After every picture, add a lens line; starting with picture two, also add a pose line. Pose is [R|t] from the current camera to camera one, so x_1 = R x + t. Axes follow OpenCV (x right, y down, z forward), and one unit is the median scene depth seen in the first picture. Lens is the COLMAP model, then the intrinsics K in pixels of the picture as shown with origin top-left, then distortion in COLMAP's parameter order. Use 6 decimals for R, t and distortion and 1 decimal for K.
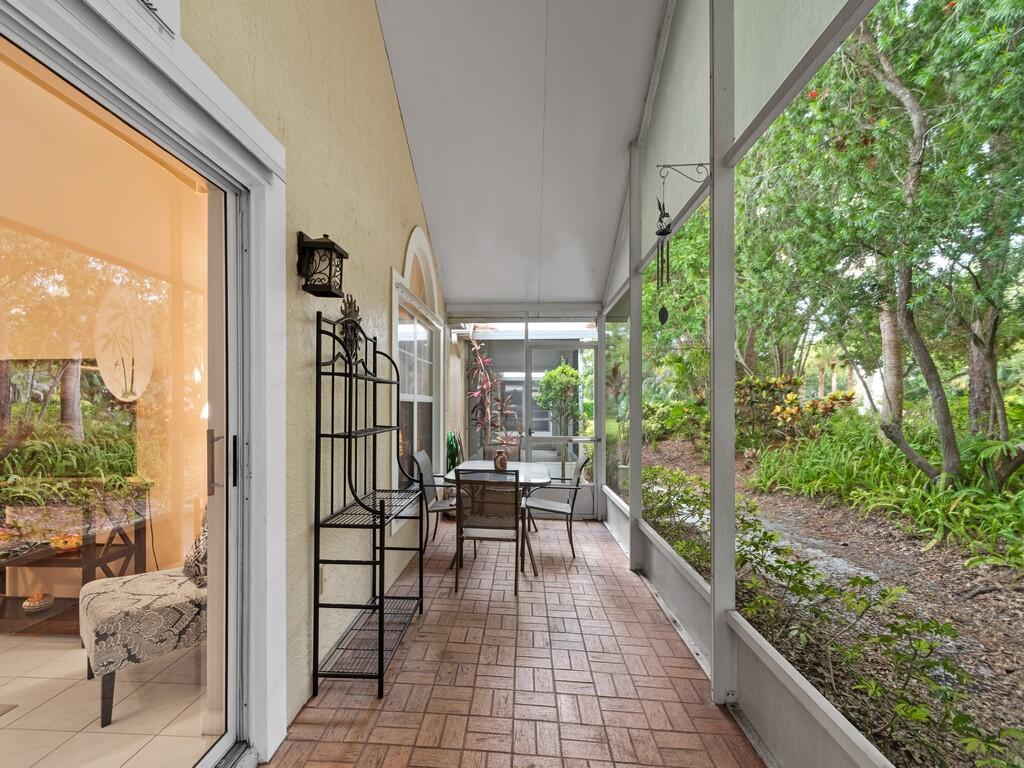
lens RADIAL K [[451.0, 0, 508.3], [0, 451.0, 392.4], [0, 0, 1]] dist [0.005167, -0.002297]
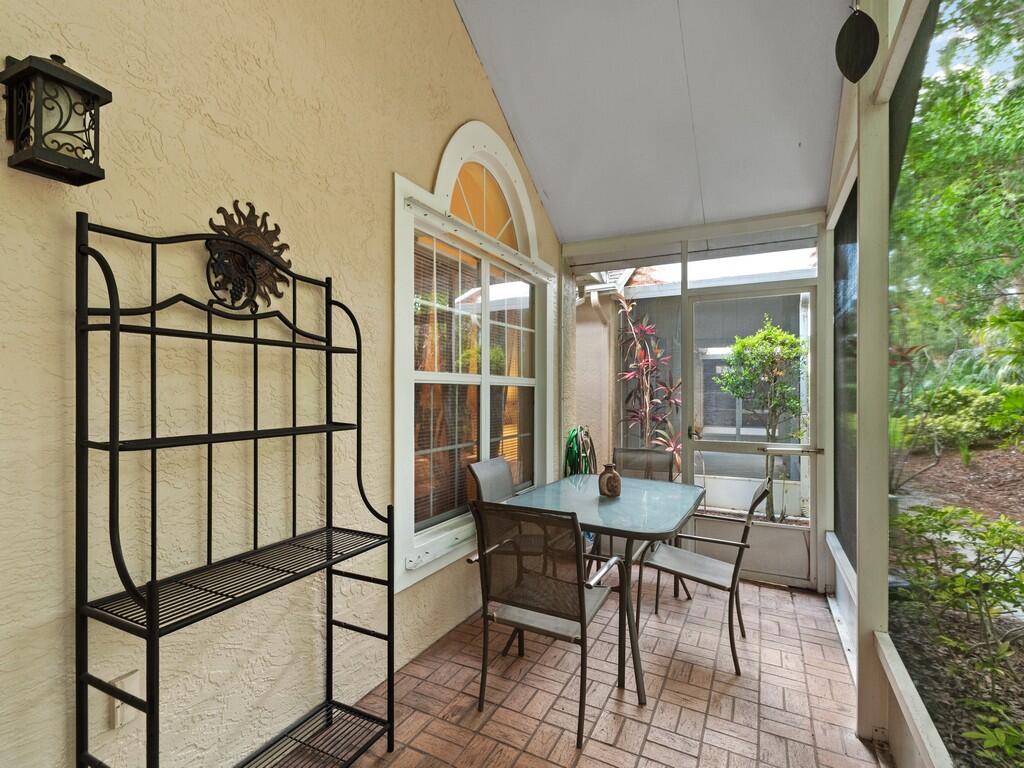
lens RADIAL K [[500.9, 0, 508.7], [0, 500.9, 387.0], [0, 0, 1]] dist [0.008290, -0.002558]
pose [[0.905526, -0.005589, -0.424254, 0.112702], [0.012841, 0.999816, 0.014236, 0.010087], [0.424097, -0.018339, 0.905431, 0.255619]]
